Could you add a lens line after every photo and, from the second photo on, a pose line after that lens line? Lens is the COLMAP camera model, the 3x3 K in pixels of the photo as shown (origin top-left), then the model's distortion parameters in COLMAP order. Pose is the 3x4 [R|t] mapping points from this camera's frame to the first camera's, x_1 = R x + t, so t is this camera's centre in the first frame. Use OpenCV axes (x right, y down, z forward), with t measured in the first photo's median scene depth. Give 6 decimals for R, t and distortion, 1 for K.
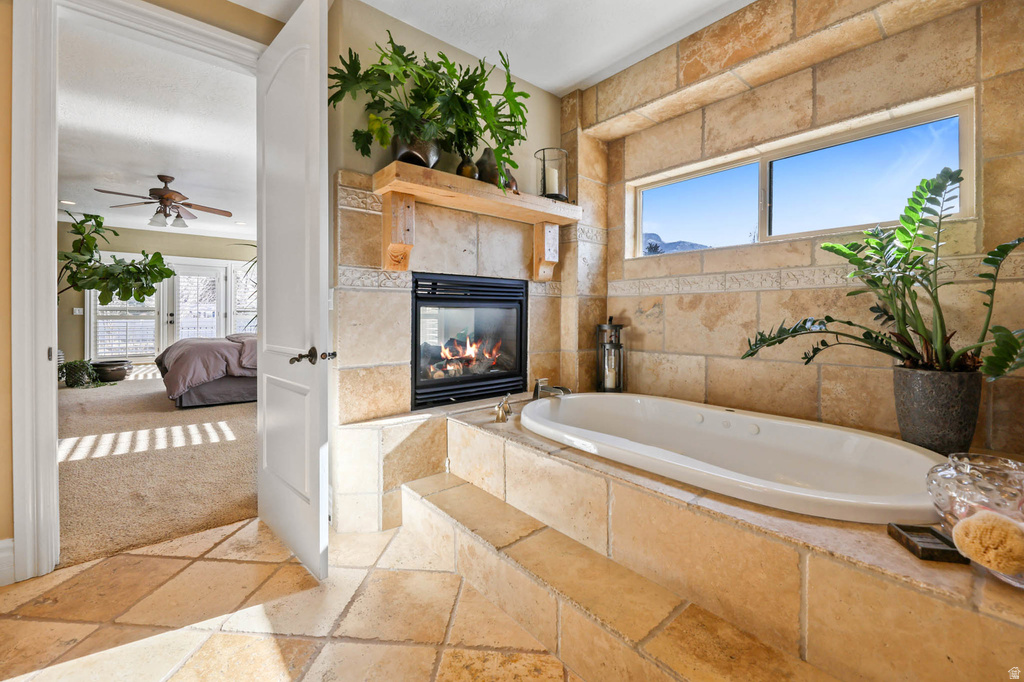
lens RADIAL K [[427.3, 0, 509.4], [0, 427.3, 314.6], [0, 0, 1]] dist [-0.001764, -0.001336]
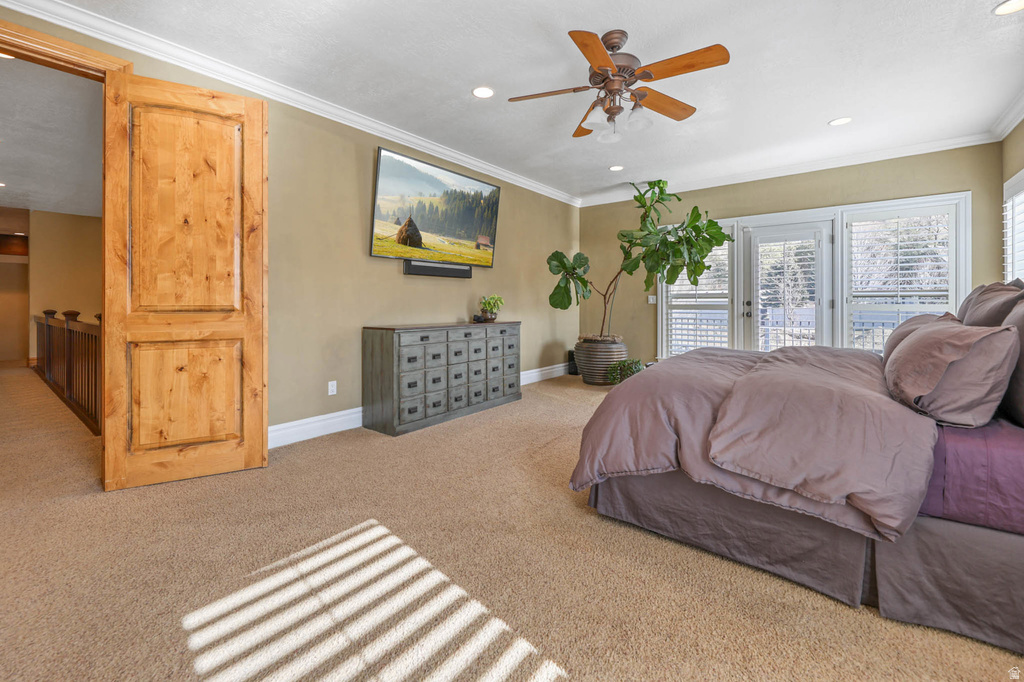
lens RADIAL K [[427.3, 0, 511.5], [0, 427.3, 305.1], [0, 0, 1]] dist [-0.001764, -0.001336]
pose [[0.209162, 0.002160, -0.977879, -0.329445], [0.005134, 0.999981, 0.003307, -0.001774], [0.977868, -0.005712, 0.209147, 0.772005]]
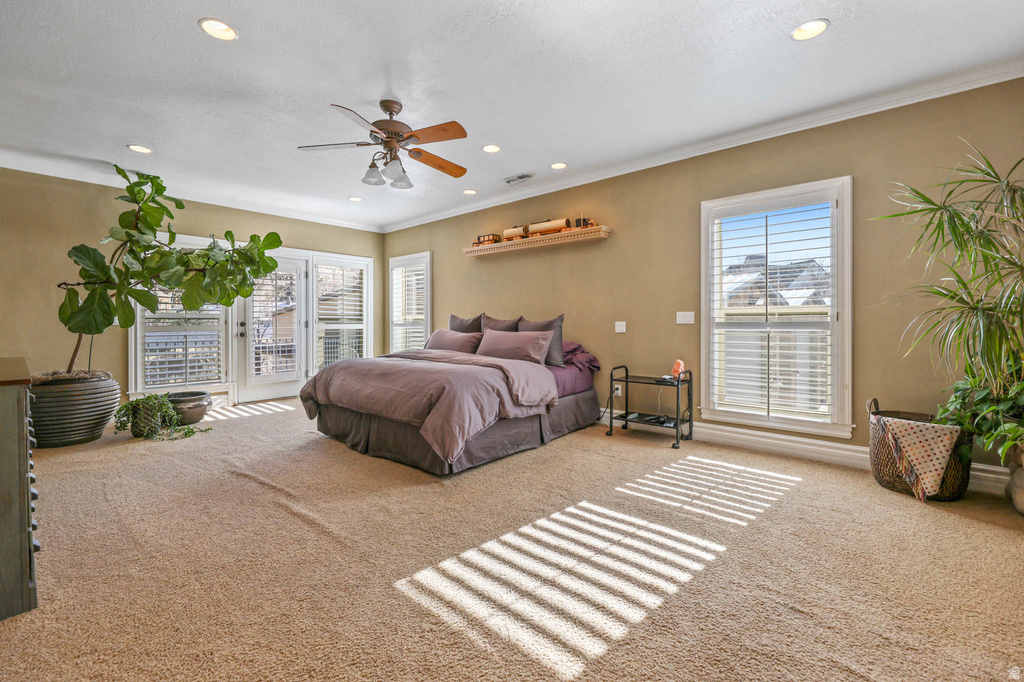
lens RADIAL K [[427.3, 0, 498.1], [0, 427.3, 319.6], [0, 0, 1]] dist [-0.001764, -0.001336]
pose [[0.988737, -0.005043, 0.149581, -0.745857], [0.005912, 0.999968, -0.005367, -0.001695], [-0.149549, 0.006191, 0.988735, 0.359399]]
